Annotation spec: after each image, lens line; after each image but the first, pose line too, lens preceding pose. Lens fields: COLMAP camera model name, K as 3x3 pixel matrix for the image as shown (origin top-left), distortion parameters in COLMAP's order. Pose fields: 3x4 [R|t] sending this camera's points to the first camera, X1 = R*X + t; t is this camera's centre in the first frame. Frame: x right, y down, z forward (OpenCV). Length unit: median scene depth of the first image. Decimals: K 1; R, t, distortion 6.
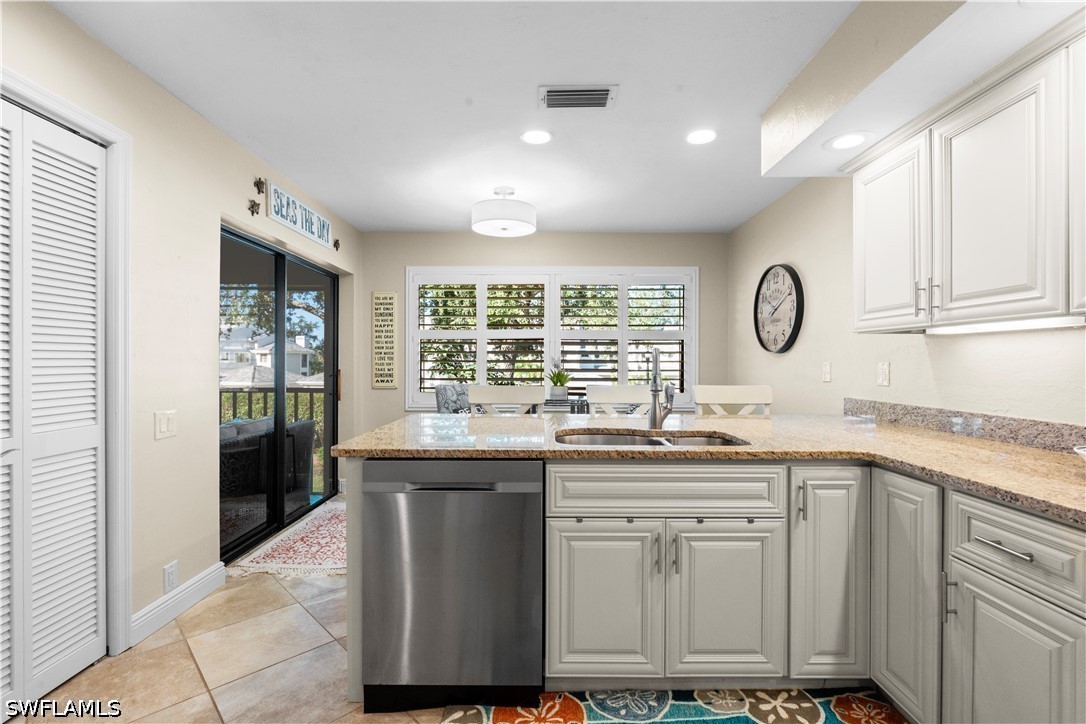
lens RADIAL K [[482.7, 0, 543.0], [0, 482.7, 362.0], [0, 0, 1]] dist [-0.002407, -0.000294]
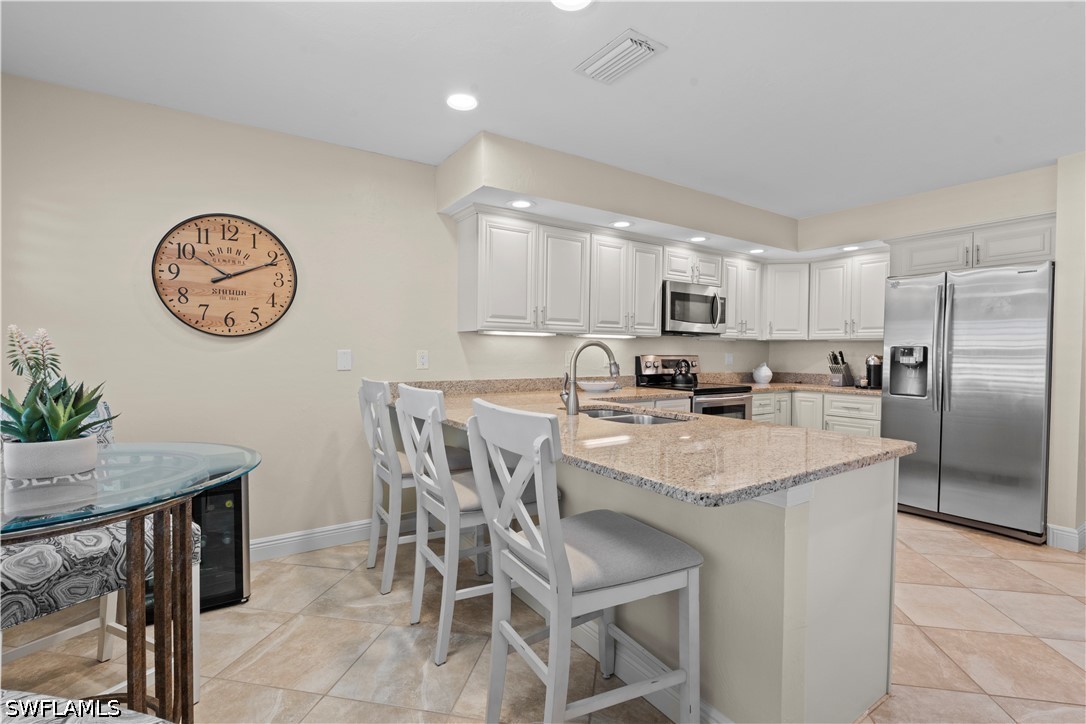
lens RADIAL K [[482.7, 0, 543.0], [0, 482.7, 362.0], [0, 0, 1]] dist [-0.002407, -0.000294]
pose [[-0.542140, -0.023951, 0.839947, -0.827370], [-0.005712, 0.999676, 0.024819, -0.005284], [-0.840269, 0.008658, -0.542101, 2.165133]]
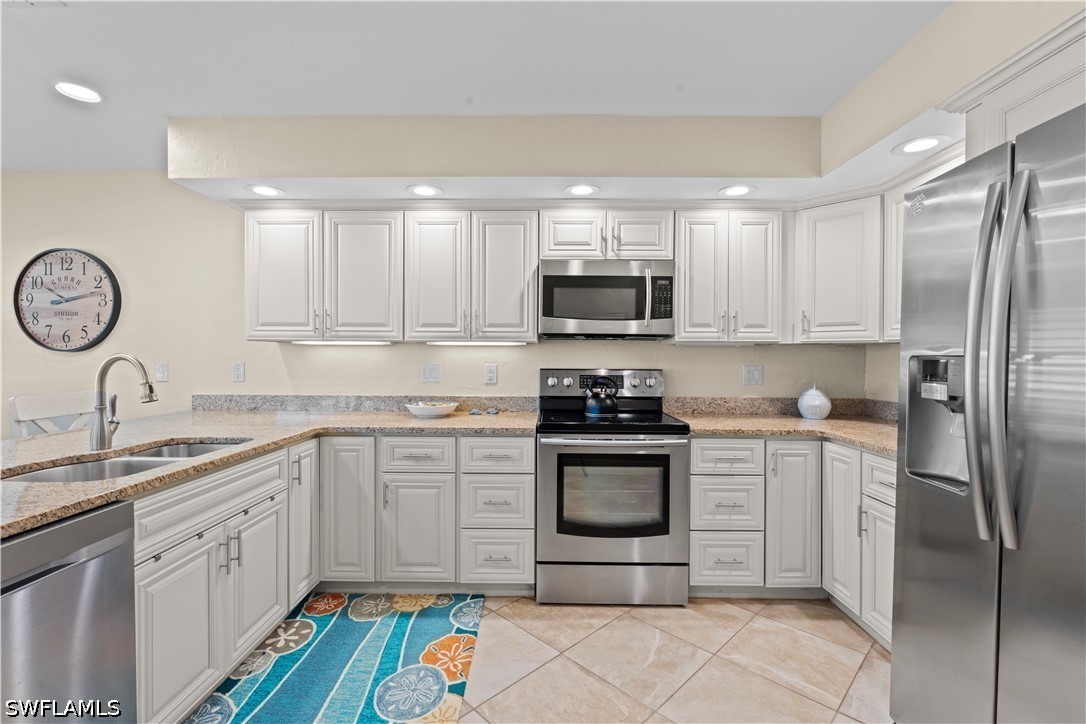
lens RADIAL K [[468.0, 0, 545.9], [0, 468.0, 357.9], [0, 0, 1]] dist [-0.000730, -0.000164]
pose [[0.015994, -0.007450, 0.999844, -0.725475], [-0.002009, 0.999970, 0.007483, -0.034089], [-0.999870, -0.002128, 0.015979, 0.293661]]
